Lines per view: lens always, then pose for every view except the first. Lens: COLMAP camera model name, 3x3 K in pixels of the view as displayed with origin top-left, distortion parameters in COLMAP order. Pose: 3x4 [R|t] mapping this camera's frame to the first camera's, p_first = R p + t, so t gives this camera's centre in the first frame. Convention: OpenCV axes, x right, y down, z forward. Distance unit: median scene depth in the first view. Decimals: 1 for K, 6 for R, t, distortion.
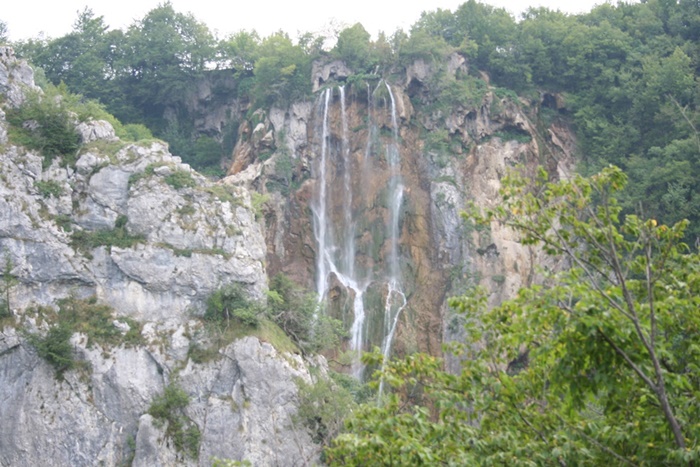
lens RADIAL K [[1320.8, 0, 351.5], [0, 1320.8, 232.8], [0, 0, 1]] dist [0.031208, 0.000000]
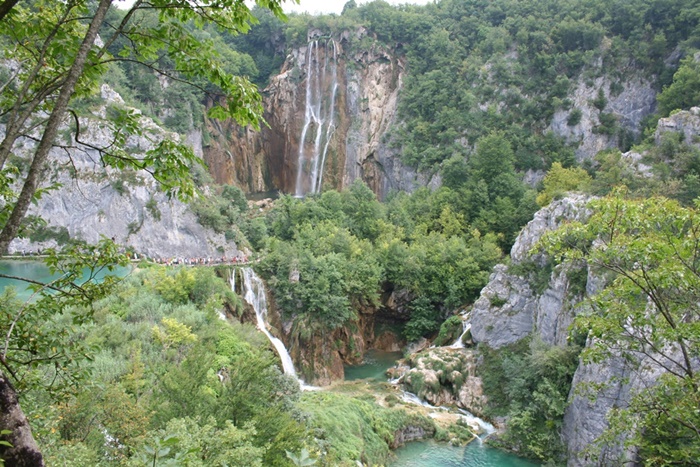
lens RADIAL K [[574.8, 0, 349.6], [0, 574.8, 232.4], [0, 0, 1]] dist [-0.127202, 0.050134]
pose [[0.984903, 0.050423, -0.165603, 0.261049], [0.004483, 0.948888, 0.315580, -0.109577], [0.173051, -0.311558, 0.934337, -0.109541]]
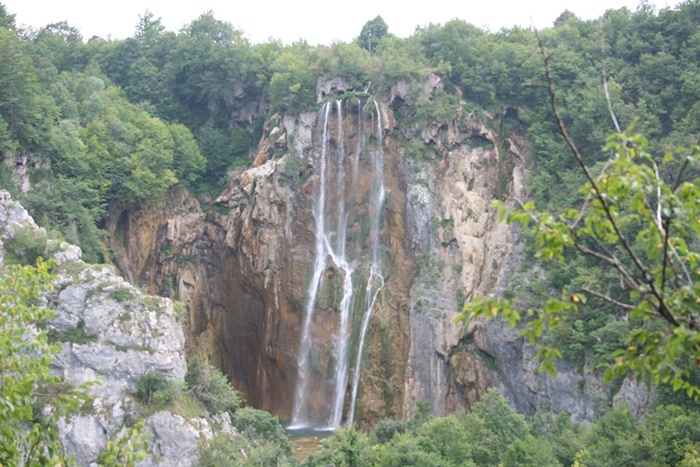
lens RADIAL K [[1213.5, 0, 348.6], [0, 1213.5, 235.8], [0, 0, 1]] dist [0.001156, 0.000000]
pose [[0.995694, 0.014220, -0.091605, 0.110157], [-0.003693, 0.993465, 0.114079, -0.120003], [0.092629, -0.113250, 0.989239, -0.123833]]
